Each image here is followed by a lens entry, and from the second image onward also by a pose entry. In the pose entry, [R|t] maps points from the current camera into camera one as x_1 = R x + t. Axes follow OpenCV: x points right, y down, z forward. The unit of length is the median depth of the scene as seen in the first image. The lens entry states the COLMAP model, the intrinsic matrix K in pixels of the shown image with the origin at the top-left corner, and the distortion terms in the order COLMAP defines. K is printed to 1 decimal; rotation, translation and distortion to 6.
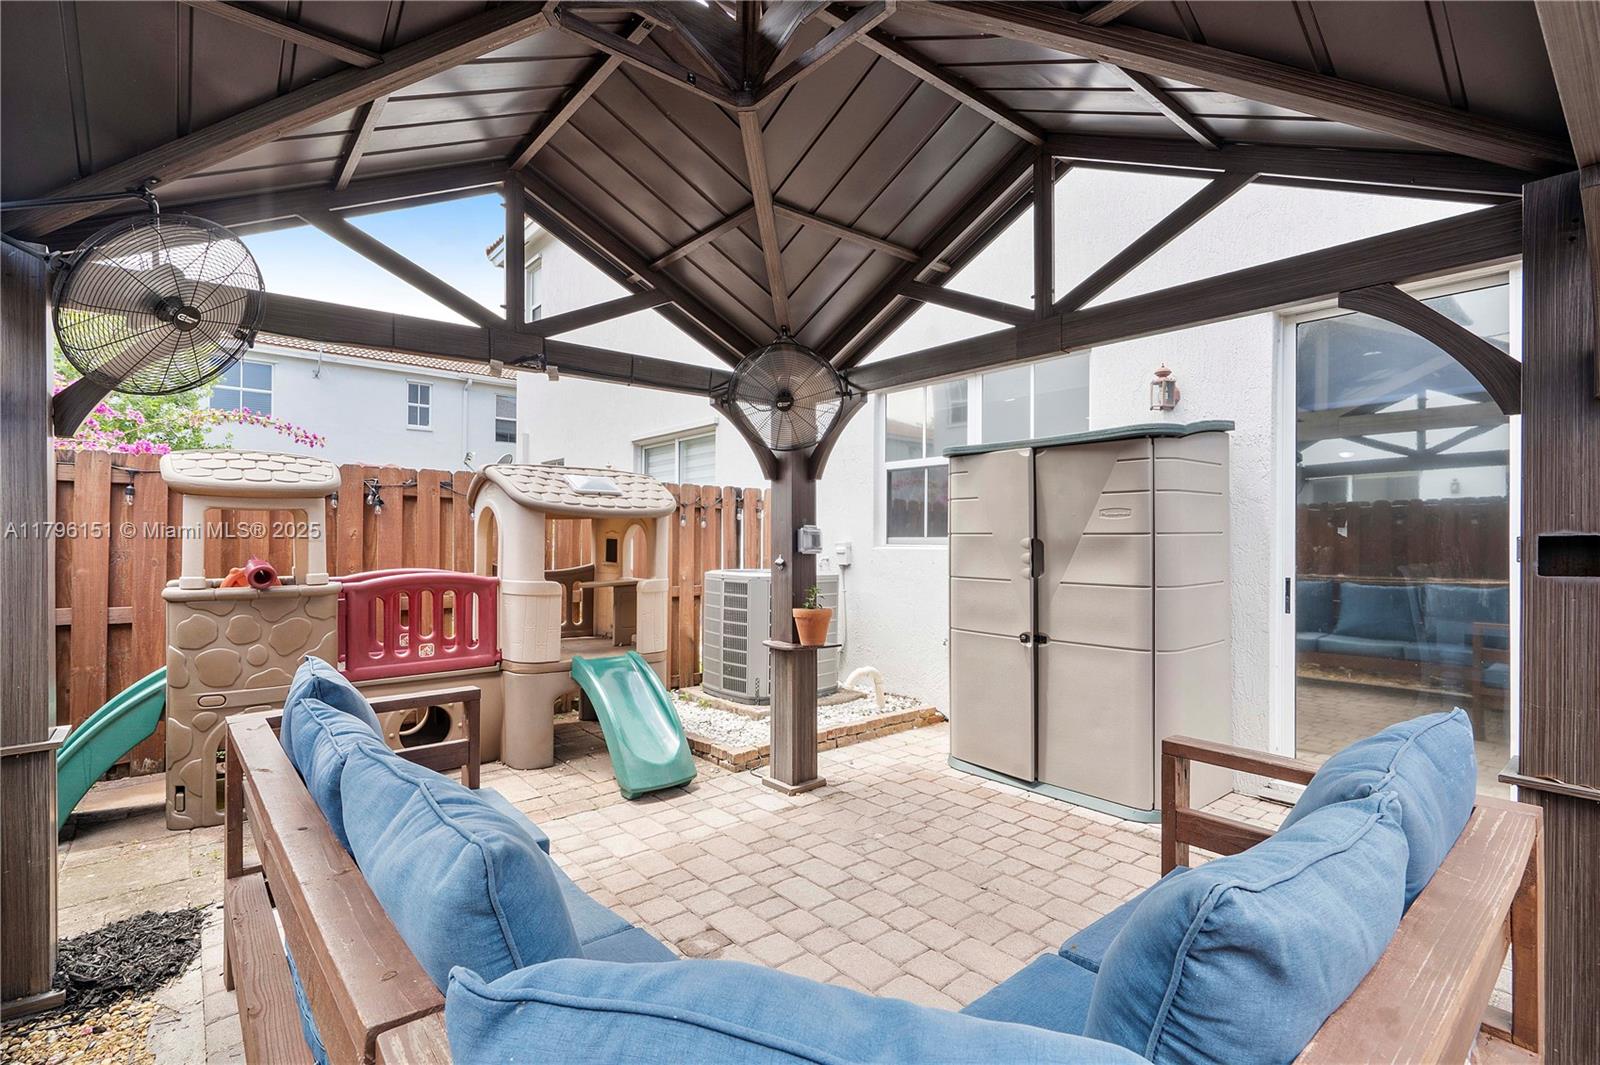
lens RADIAL K [[739.6, 0, 798.0], [0, 739.6, 544.9], [0, 0, 1]] dist [-0.004368, 0.002465]
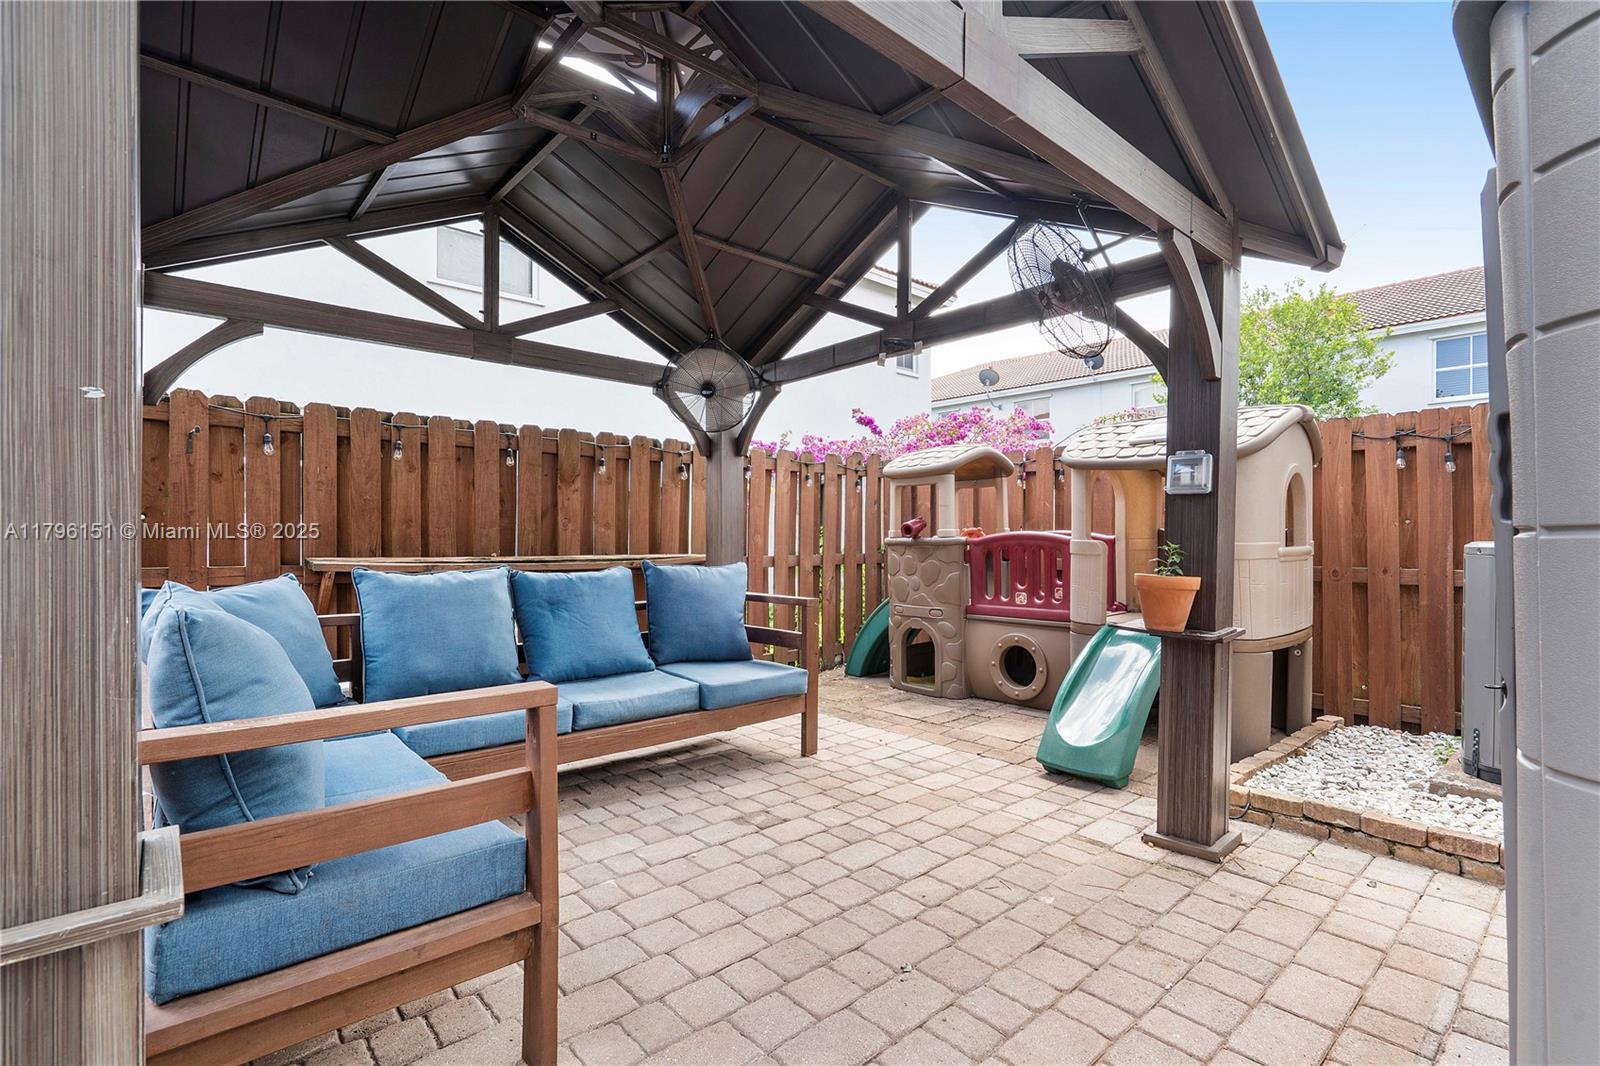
lens RADIAL K [[739.6, 0, 808.3], [0, 739.6, 532.5], [0, 0, 1]] dist [-0.004368, 0.002465]
pose [[0.039143, -0.002511, -0.999230, 0.772143], [-0.002226, 0.999994, -0.002600, 0.049807], [0.999231, 0.002326, 0.039137, 0.727468]]
